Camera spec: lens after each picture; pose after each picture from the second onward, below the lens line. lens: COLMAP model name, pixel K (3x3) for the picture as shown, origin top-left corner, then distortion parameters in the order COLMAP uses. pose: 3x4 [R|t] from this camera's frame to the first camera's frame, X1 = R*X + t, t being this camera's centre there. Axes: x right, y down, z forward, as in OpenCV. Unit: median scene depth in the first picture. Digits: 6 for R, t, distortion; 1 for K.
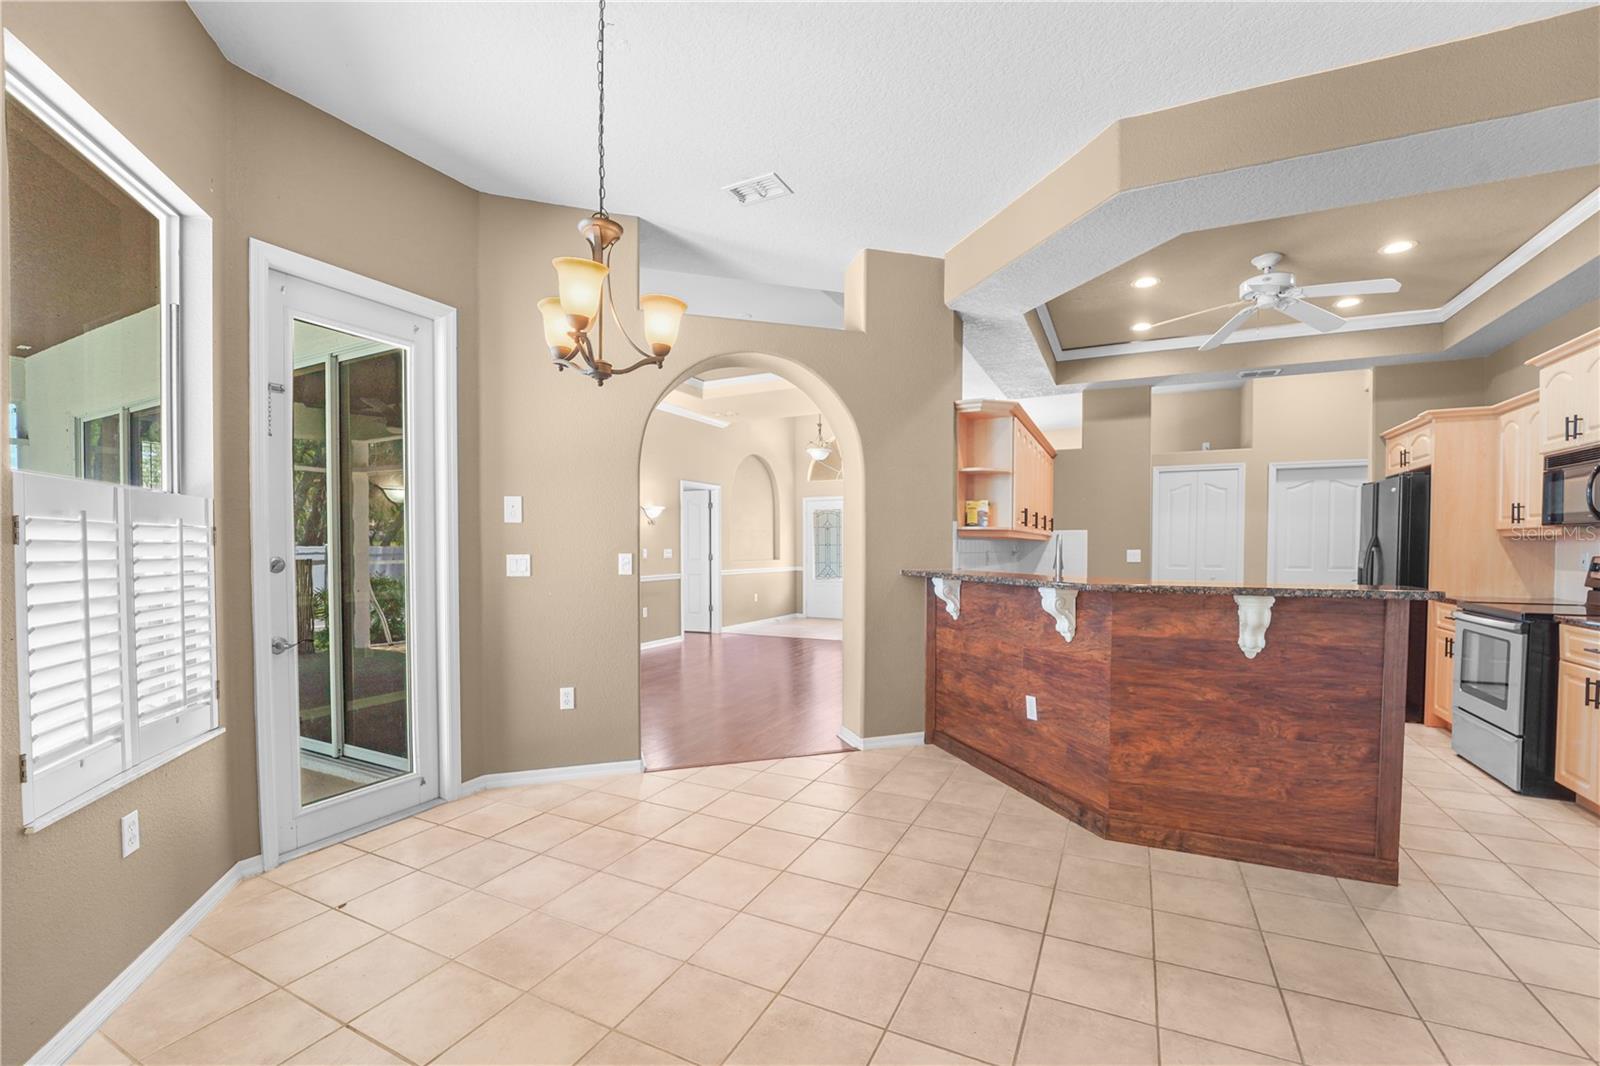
lens RADIAL K [[655.8, 0, 776.1], [0, 655.8, 556.6], [0, 0, 1]] dist [-0.012441, -0.000219]
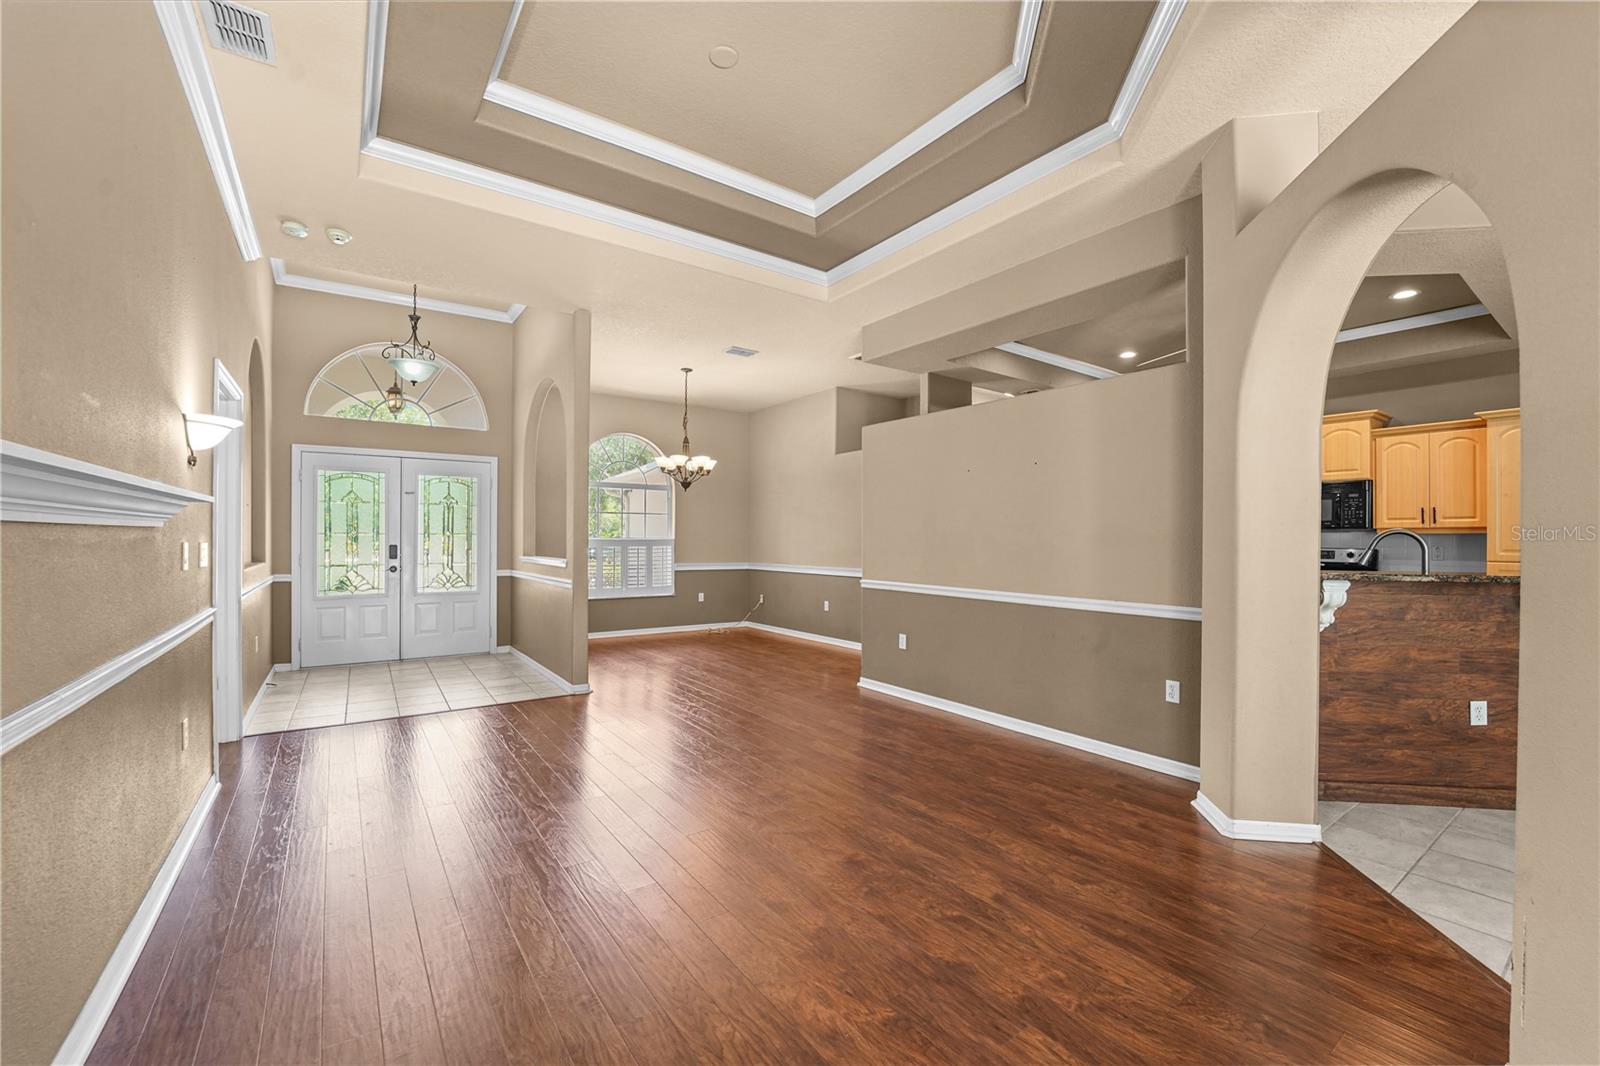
lens RADIAL K [[655.8, 0, 800.9], [0, 655.8, 537.9], [0, 0, 1]] dist [-0.012441, -0.000219]
pose [[0.451121, 0.002720, 0.892459, -0.811772], [0.008089, 0.999942, -0.007136, -0.021282], [-0.892426, 0.010438, 0.451073, 1.332829]]
